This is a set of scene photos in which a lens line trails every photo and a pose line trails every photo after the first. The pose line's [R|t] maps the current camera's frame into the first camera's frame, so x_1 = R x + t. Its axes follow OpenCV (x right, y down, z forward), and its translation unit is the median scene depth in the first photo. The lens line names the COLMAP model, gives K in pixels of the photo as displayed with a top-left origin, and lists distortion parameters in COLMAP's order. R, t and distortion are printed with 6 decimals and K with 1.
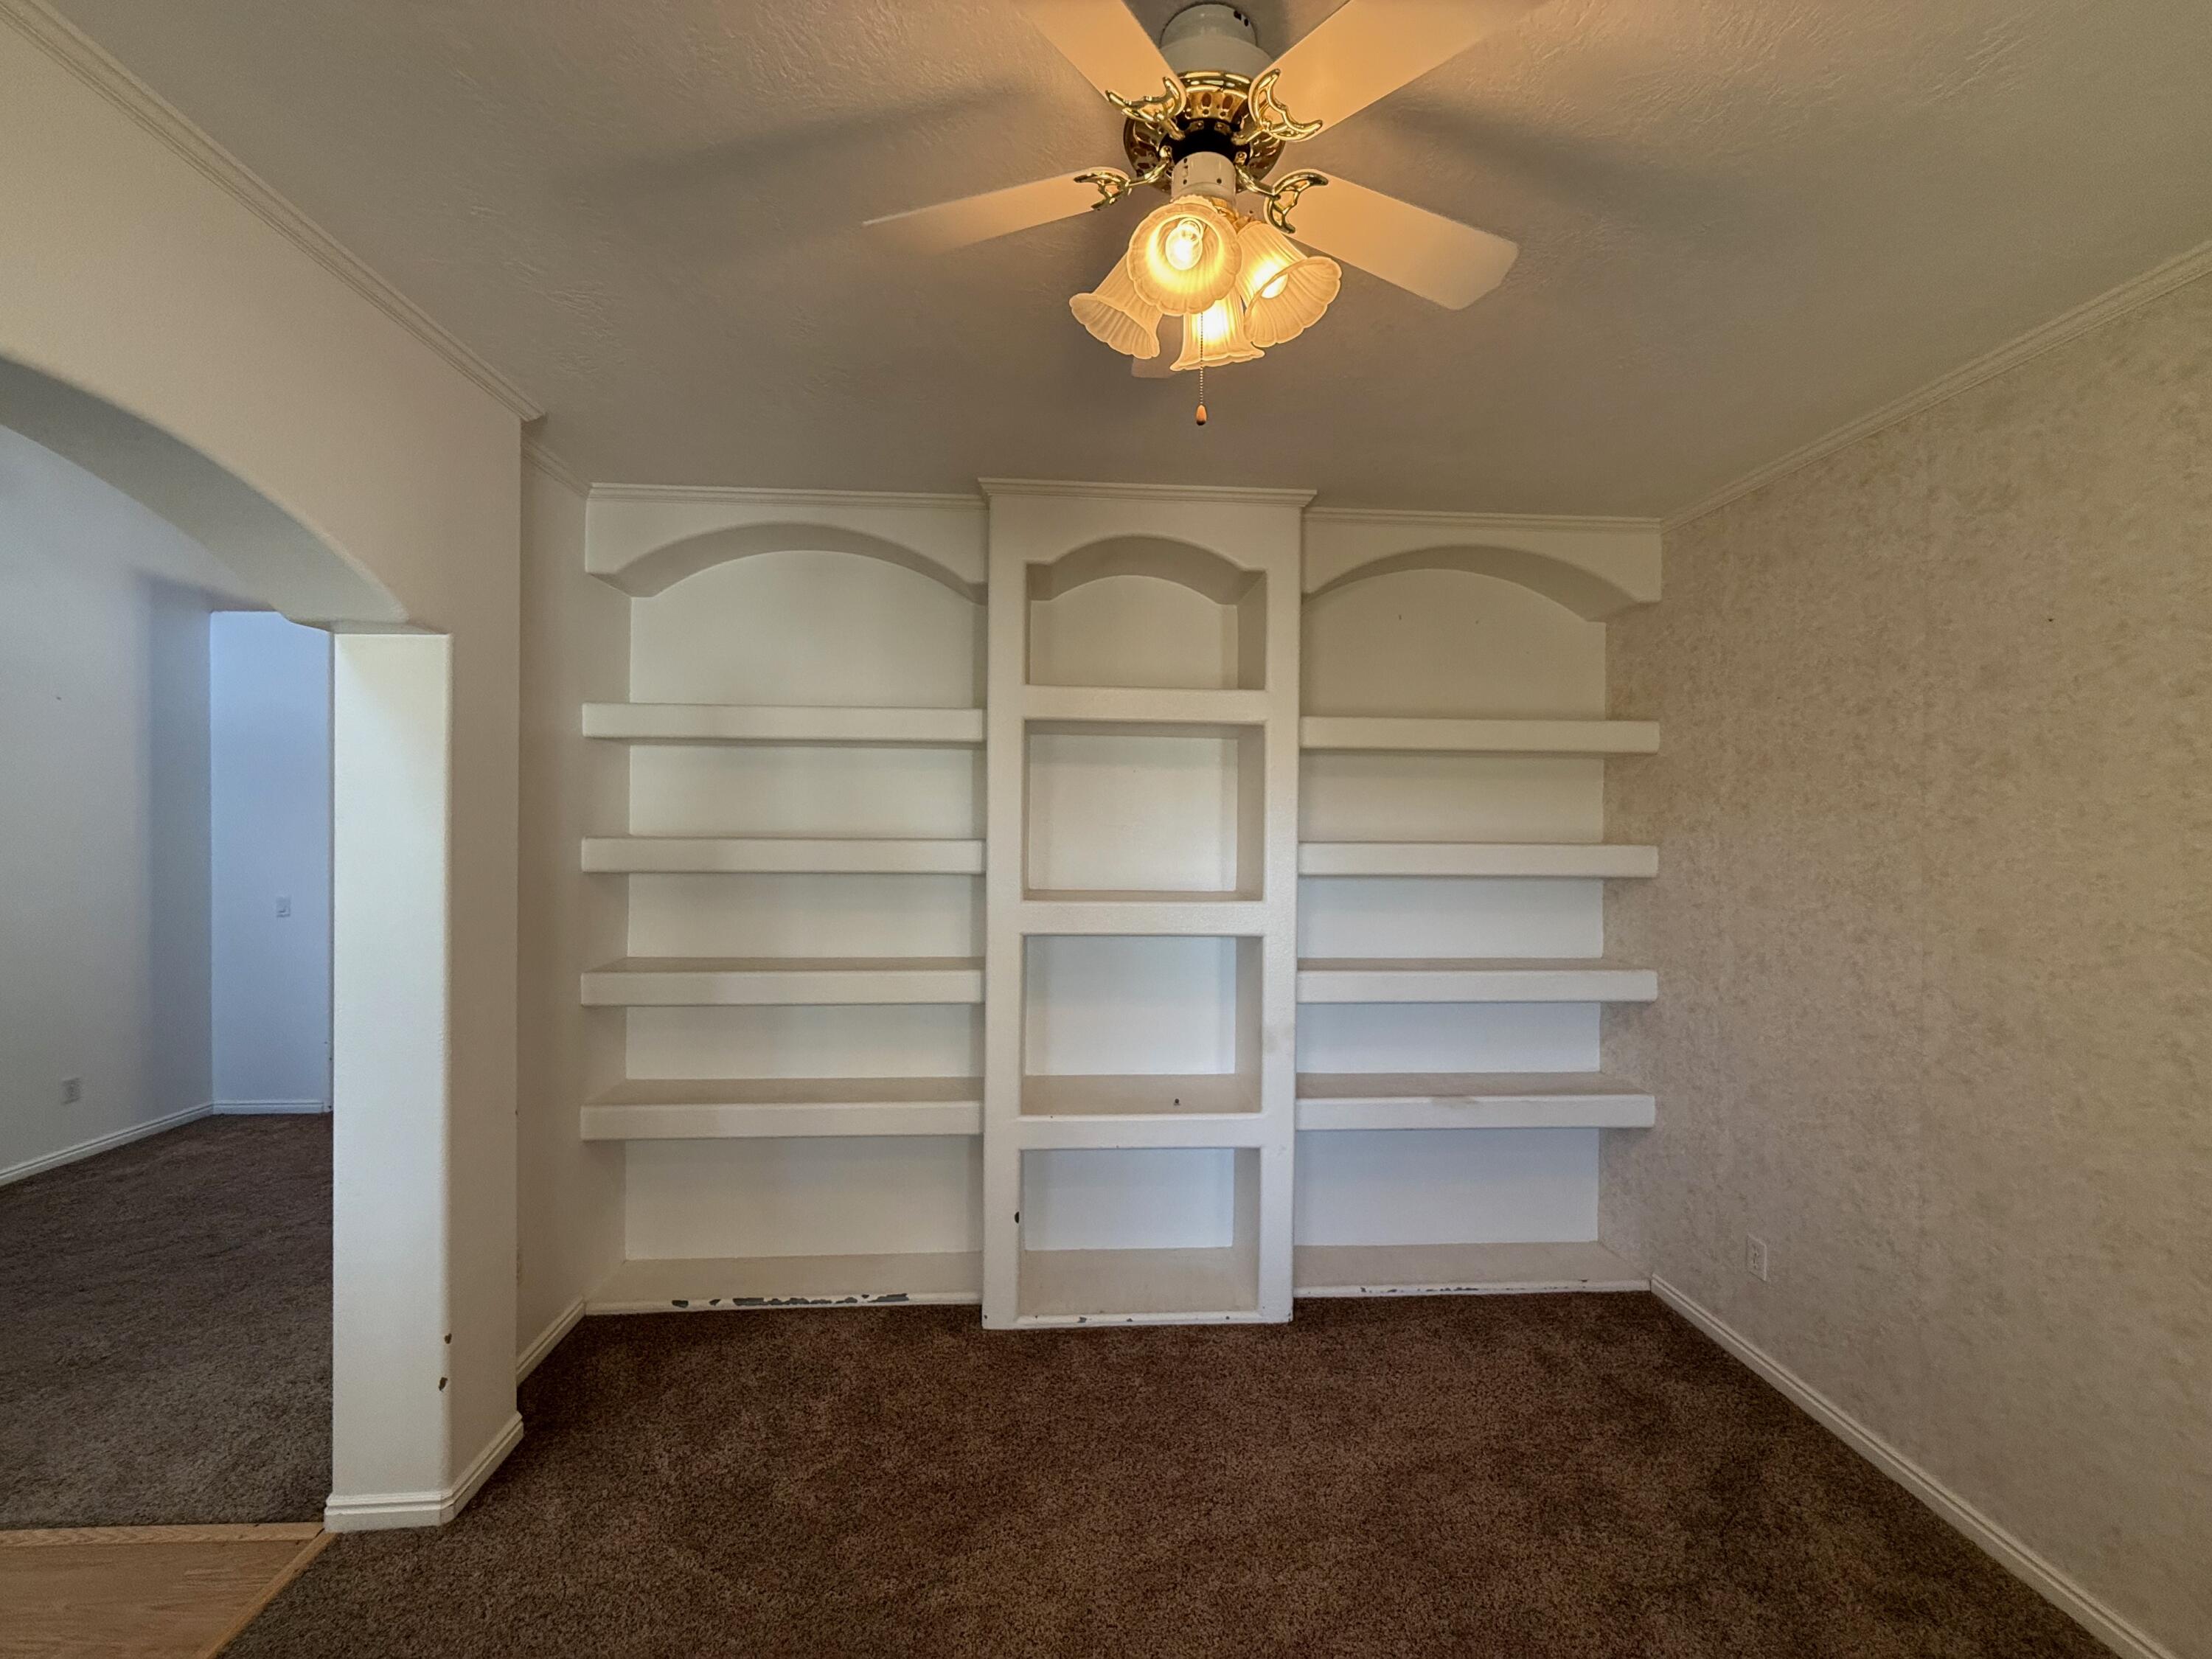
lens RADIAL K [[884.6, 0, 1103.8], [0, 884.6, 836.3], [0, 0, 1]] dist [-0.000946, 0.000687]
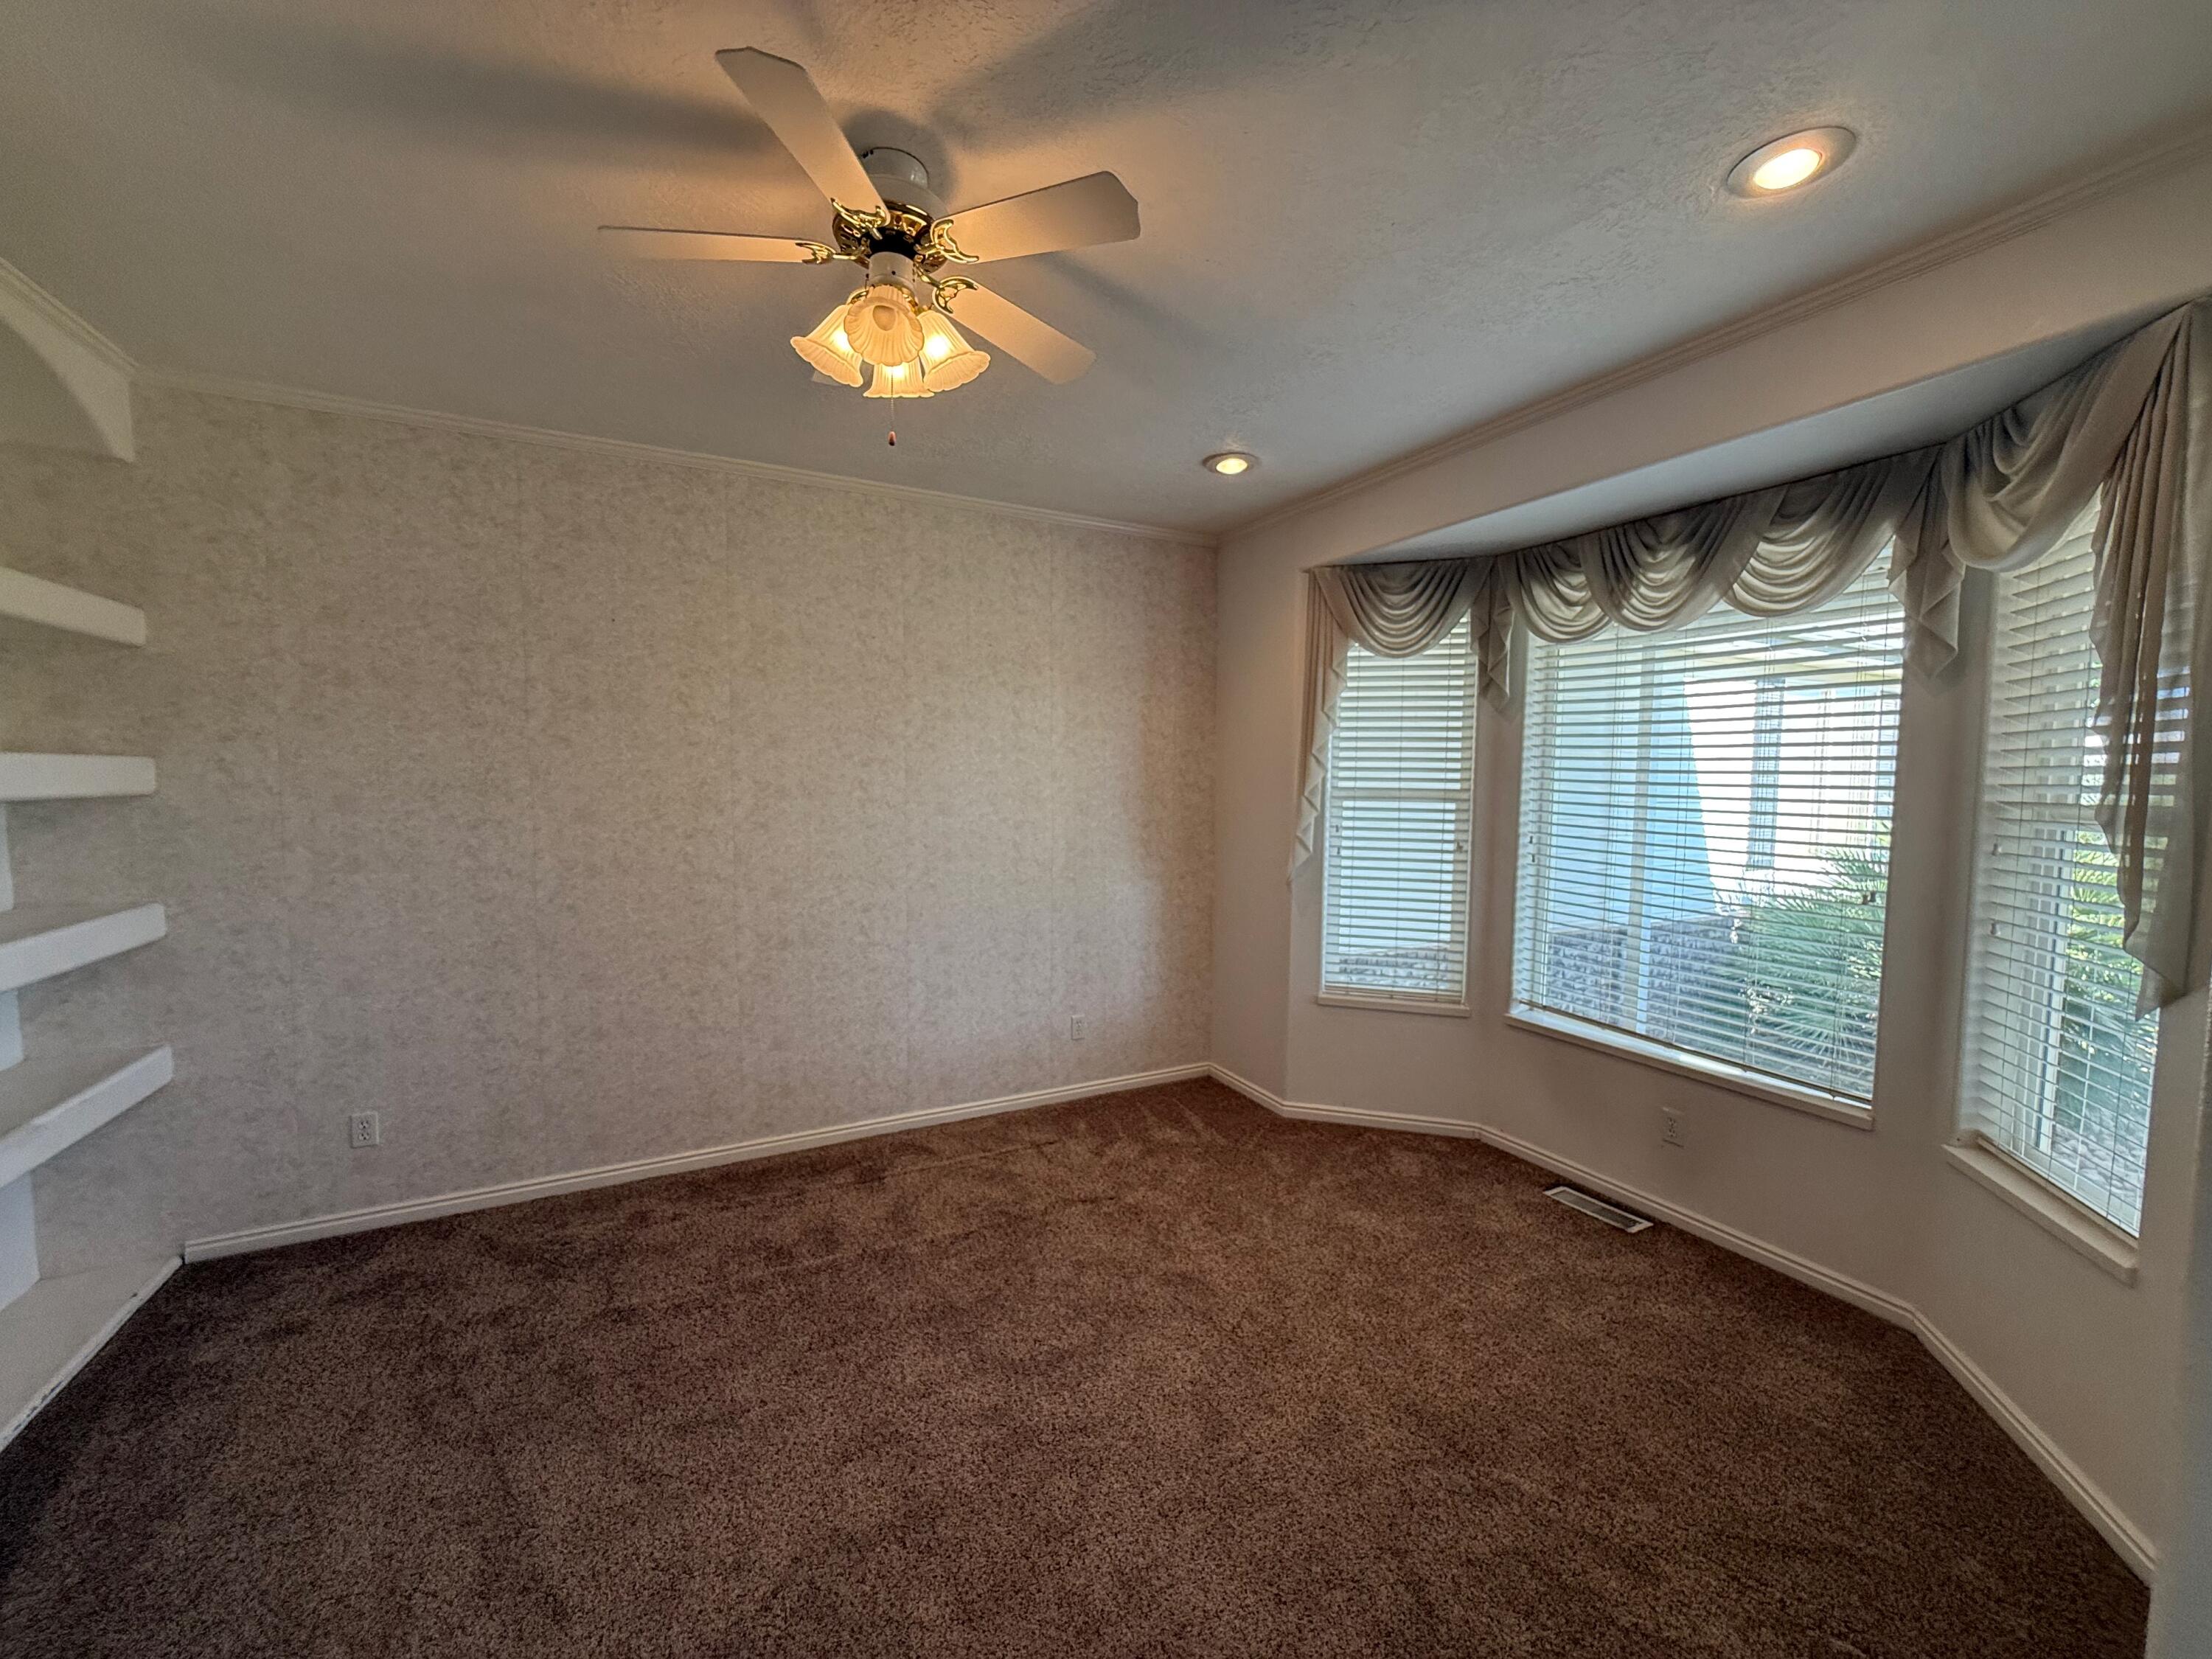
lens RADIAL K [[884.6, 0, 1114.0], [0, 884.6, 839.2], [0, 0, 1]] dist [-0.000946, 0.000687]
pose [[-0.404941, -0.078386, 0.910977, -0.788348], [0.001525, 0.996259, 0.086402, 0.025149], [-0.914342, 0.036377, -0.403307, 0.731369]]
